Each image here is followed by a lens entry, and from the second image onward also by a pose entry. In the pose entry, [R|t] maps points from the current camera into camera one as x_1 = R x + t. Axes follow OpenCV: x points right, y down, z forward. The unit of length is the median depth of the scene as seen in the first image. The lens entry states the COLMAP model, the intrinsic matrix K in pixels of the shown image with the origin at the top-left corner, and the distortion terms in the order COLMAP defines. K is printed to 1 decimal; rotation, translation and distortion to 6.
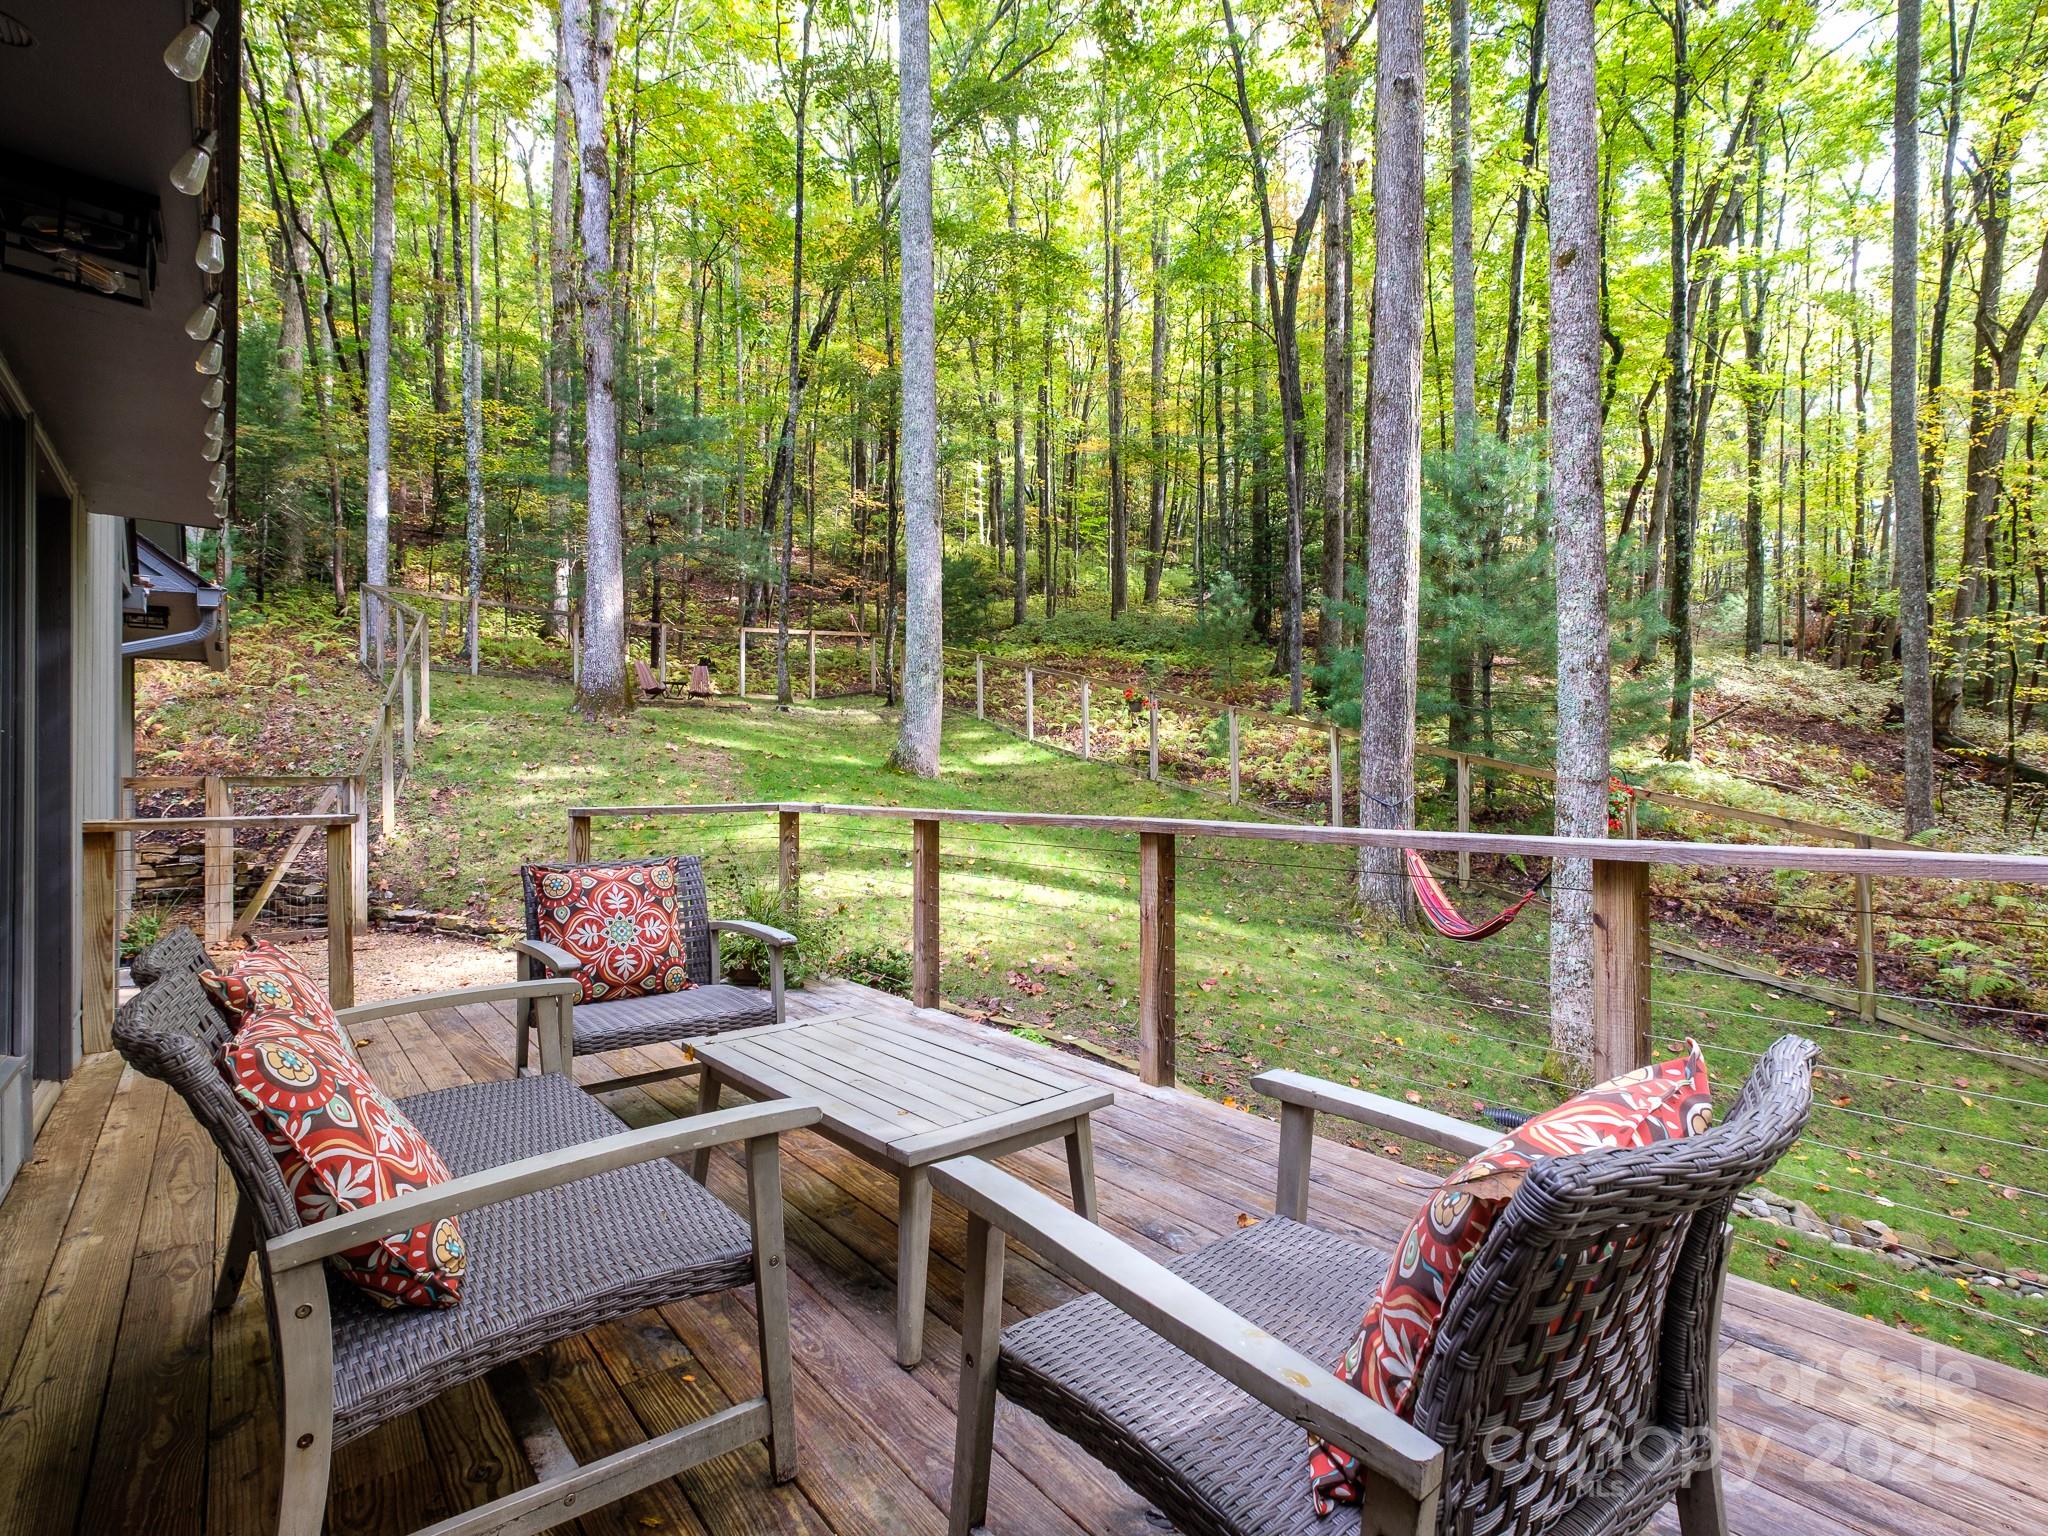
lens RADIAL K [[992.1, 0, 1027.8], [0, 992.1, 768.2], [0, 0, 1]] dist [-0.001060, 0.000028]
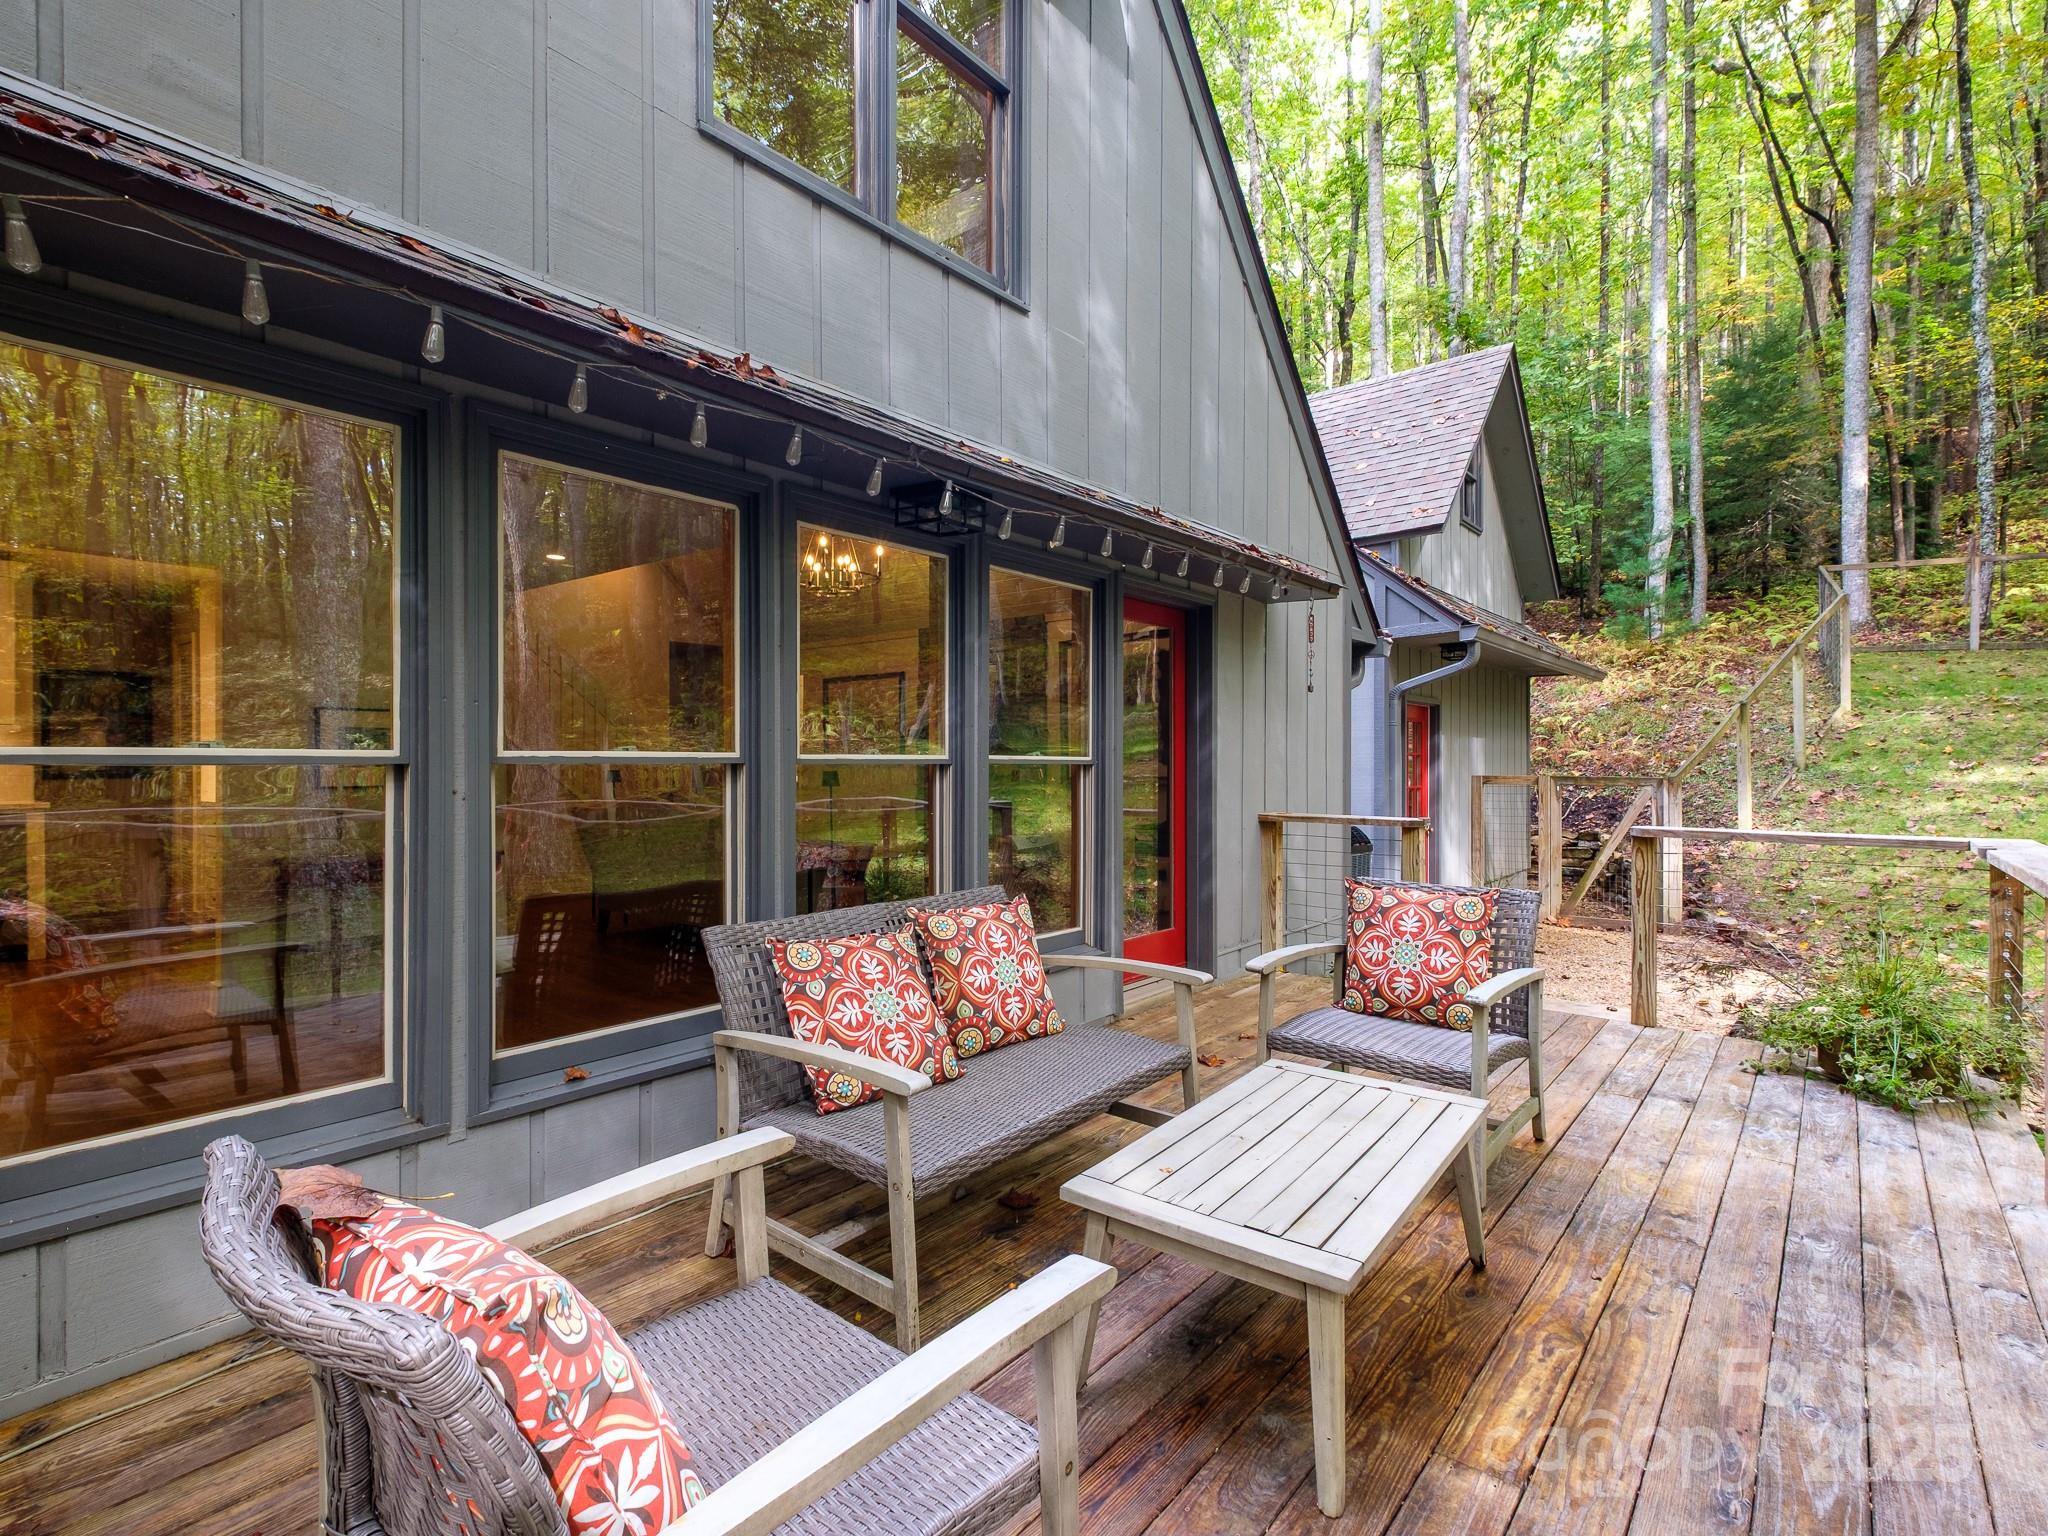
lens RADIAL K [[992.1, 0, 1029.1], [0, 992.1, 765.2], [0, 0, 1]] dist [-0.001060, 0.000028]
pose [[0.207681, 0.008851, -0.978157, 0.487583], [0.000077, 0.999959, 0.009064, -0.036800], [0.978197, -0.001958, 0.207672, 0.405513]]
